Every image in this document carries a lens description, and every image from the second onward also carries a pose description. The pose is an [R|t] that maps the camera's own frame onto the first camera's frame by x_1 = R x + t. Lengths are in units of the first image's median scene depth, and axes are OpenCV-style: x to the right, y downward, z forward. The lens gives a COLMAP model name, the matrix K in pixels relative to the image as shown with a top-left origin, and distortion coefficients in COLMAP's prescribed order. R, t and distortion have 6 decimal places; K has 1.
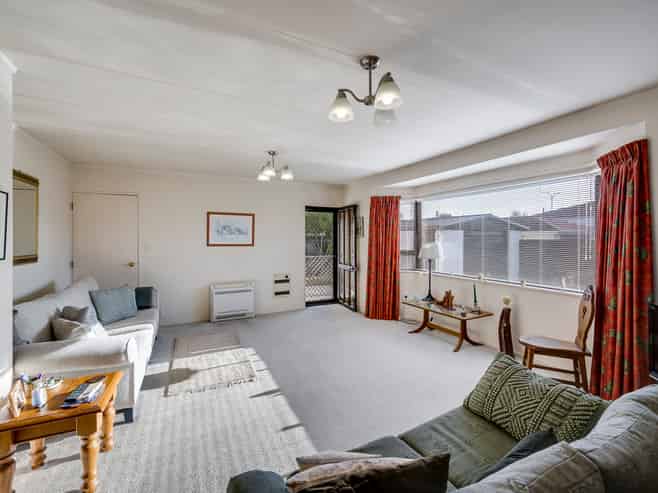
lens RADIAL K [[301.4, 0, 329.0], [0, 301.4, 243.7], [0, 0, 1]] dist [-0.000406, 0.000185]
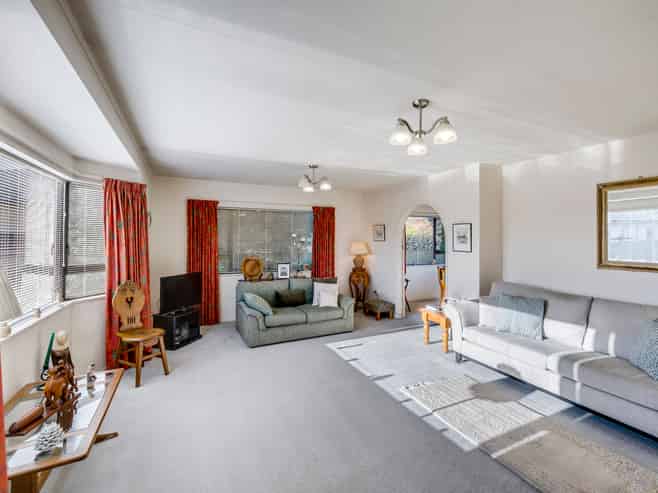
lens RADIAL K [[301.4, 0, 328.9], [0, 301.4, 242.3], [0, 0, 1]] dist [-0.000406, 0.000185]
pose [[-0.999837, 0.008165, 0.016114, -0.021540], [0.008393, 0.999865, 0.014136, -0.046078], [-0.015997, 0.014269, -0.999770, 1.908480]]
